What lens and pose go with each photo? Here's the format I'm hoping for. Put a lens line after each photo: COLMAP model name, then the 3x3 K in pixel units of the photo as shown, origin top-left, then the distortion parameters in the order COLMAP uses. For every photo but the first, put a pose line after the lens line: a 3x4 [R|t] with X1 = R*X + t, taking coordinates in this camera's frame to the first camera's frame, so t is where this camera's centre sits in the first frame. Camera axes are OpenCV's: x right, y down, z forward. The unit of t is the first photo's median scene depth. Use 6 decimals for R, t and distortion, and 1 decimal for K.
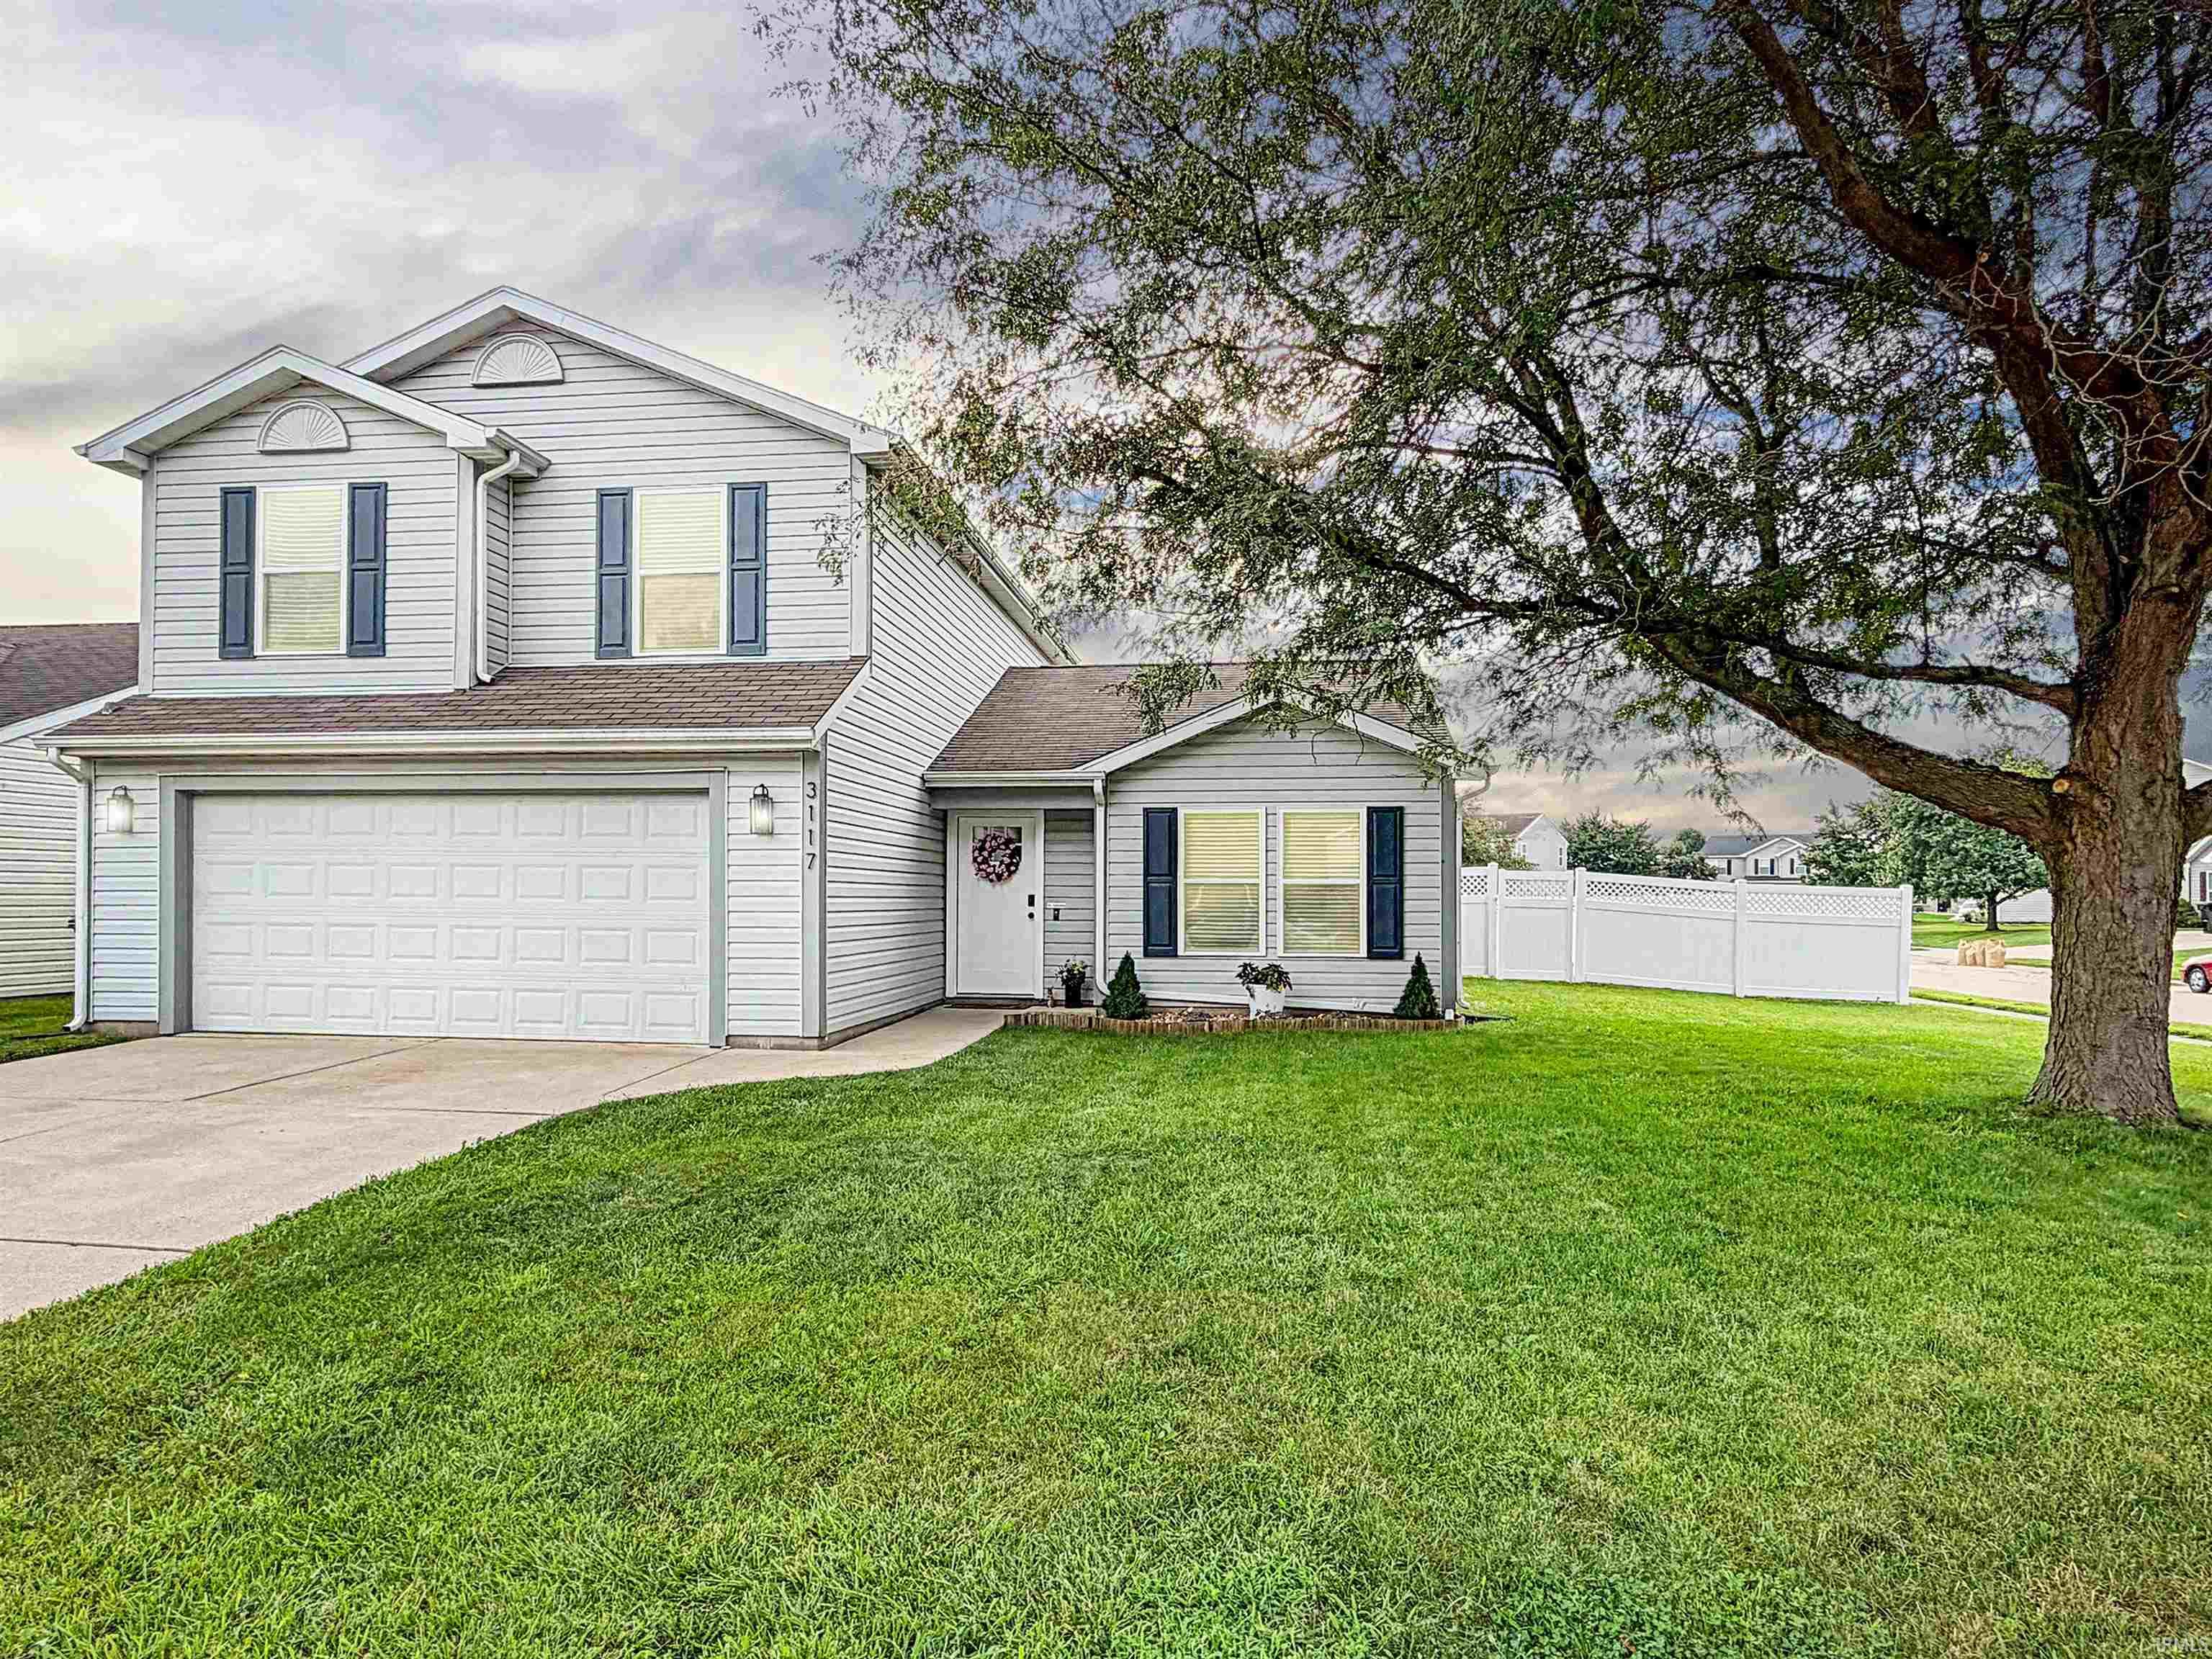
lens RADIAL K [[1436.0, 0, 1106.0], [0, 1436.0, 829.5], [0, 0, 1]] dist [0.004815, 0.001044]
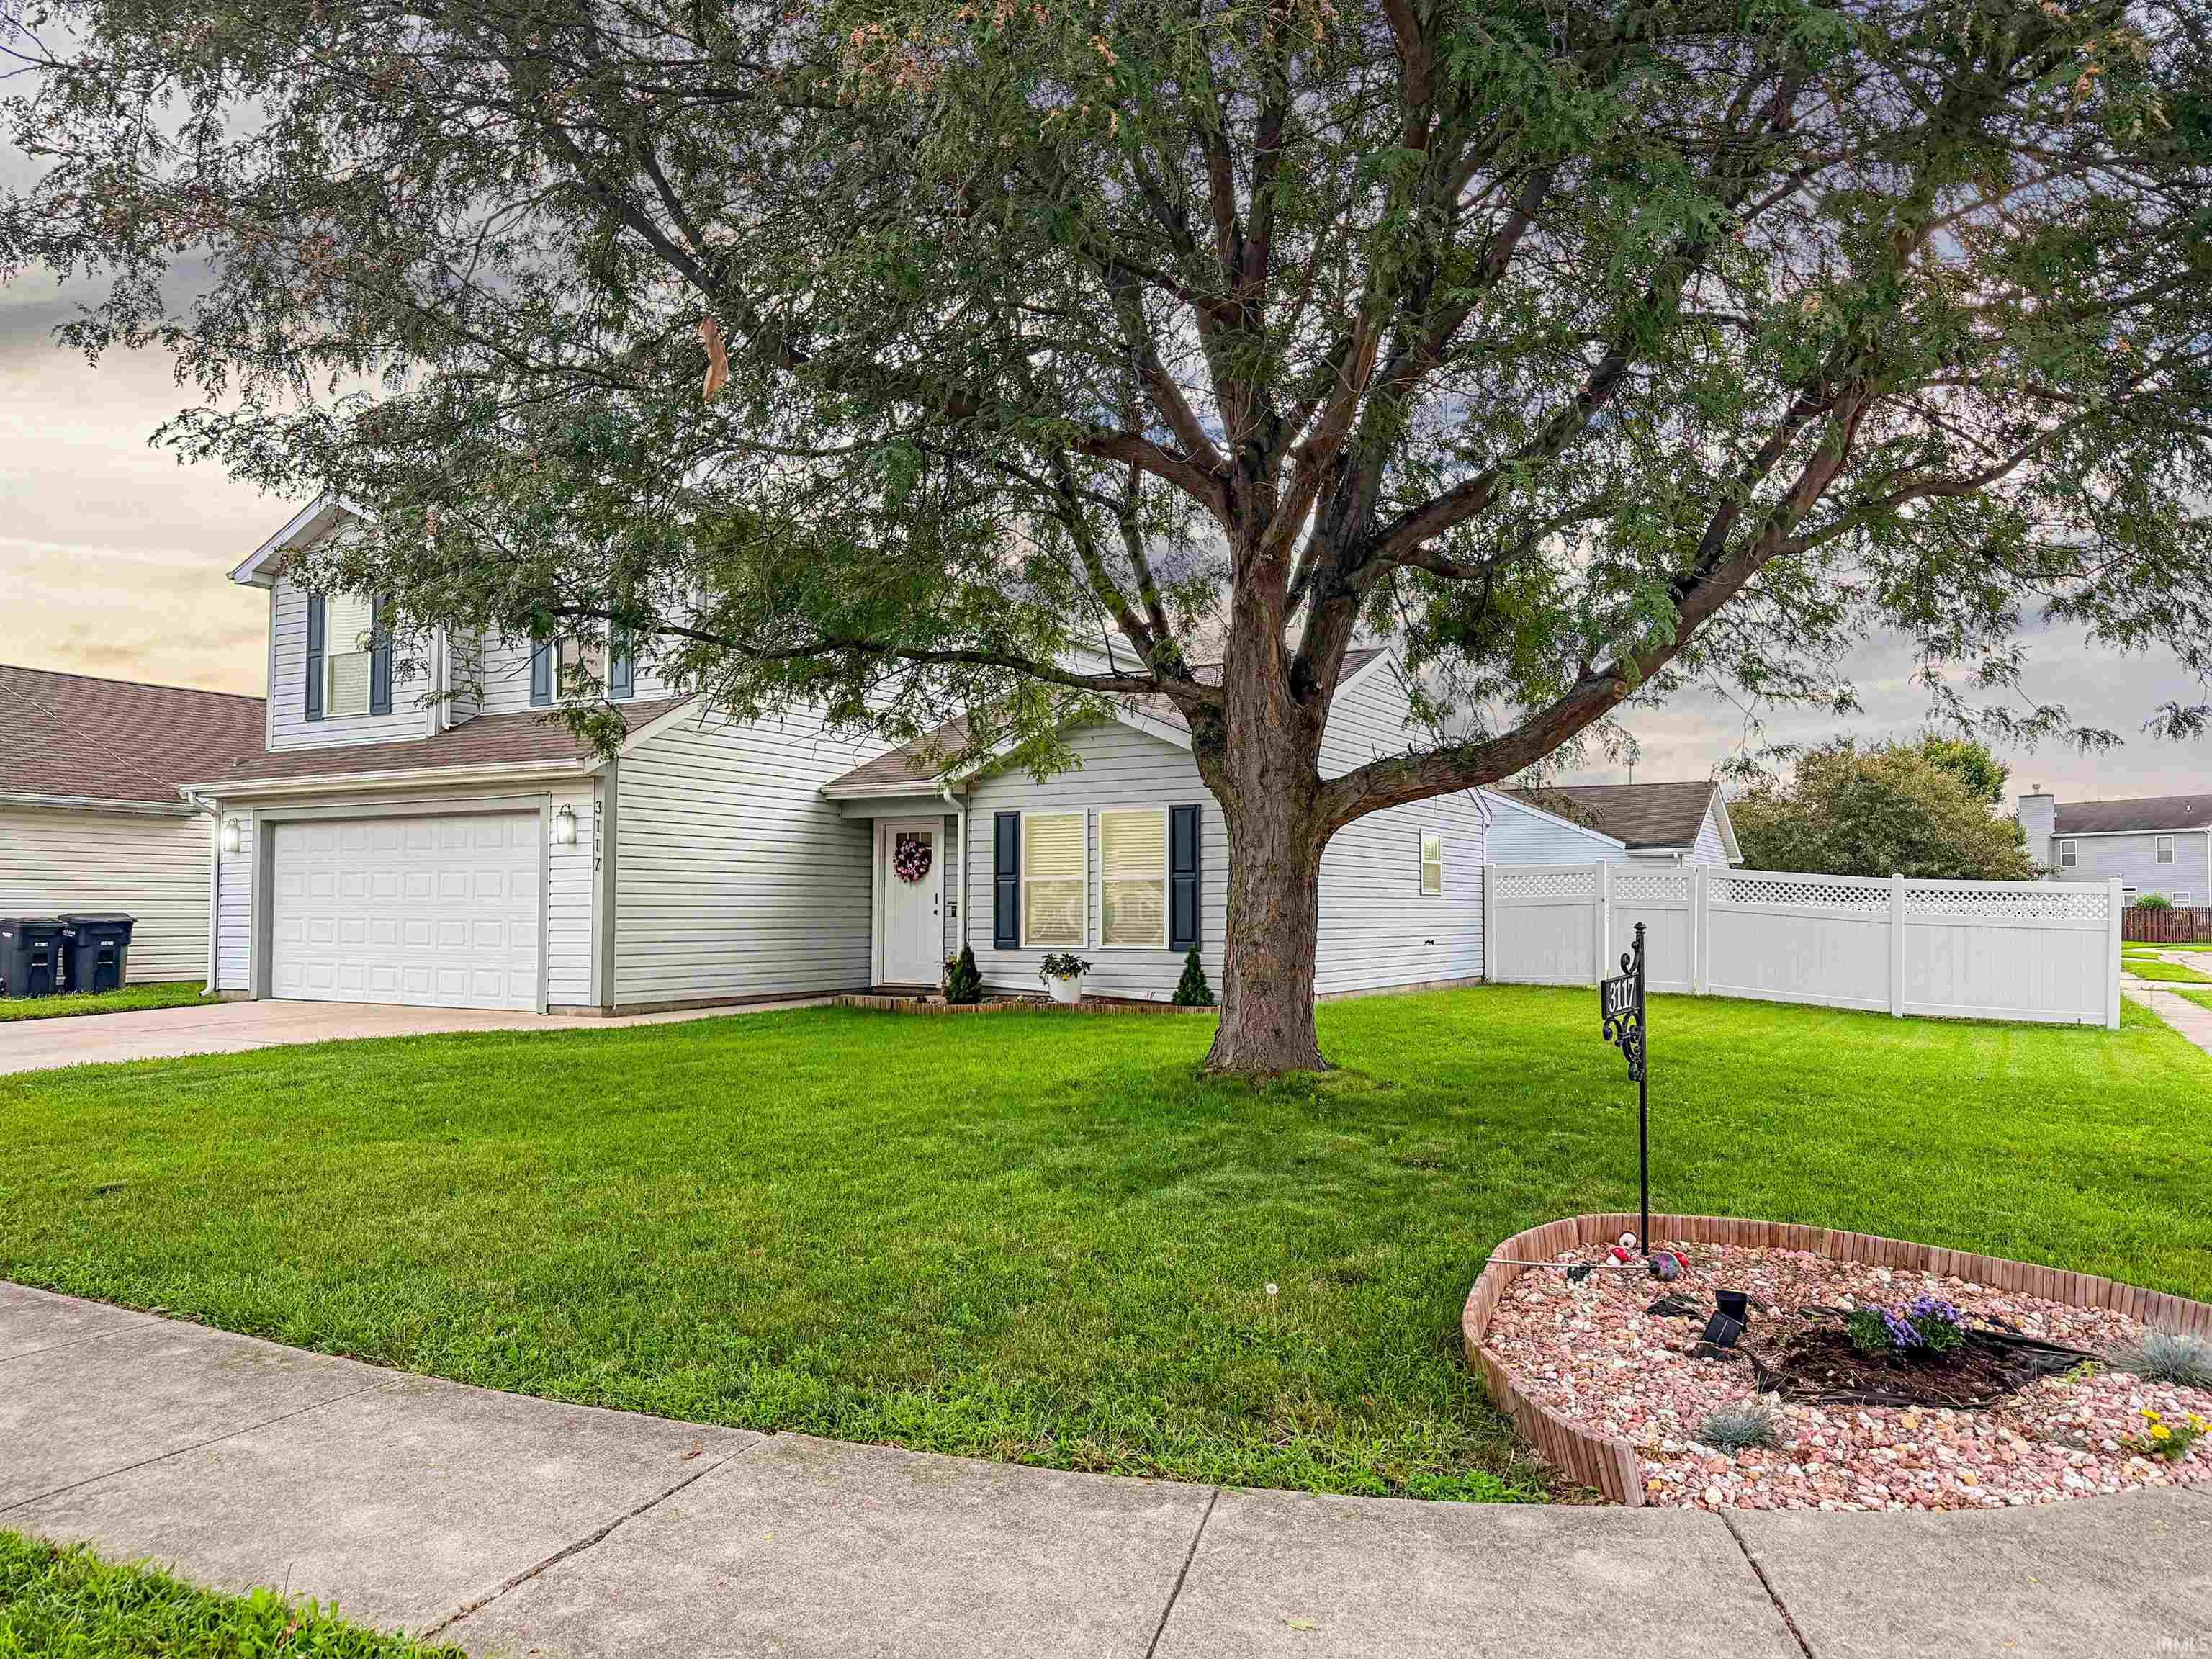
lens RADIAL K [[1550.7, 0, 1106.0], [0, 1550.7, 829.5], [0, 0, 1]] dist [0.001424, -0.000254]
pose [[0.929980, -0.024588, -0.366786, 0.592096], [0.022643, 0.999697, -0.009605, 0.012385], [0.366912, 0.000627, 0.930256, -0.069258]]
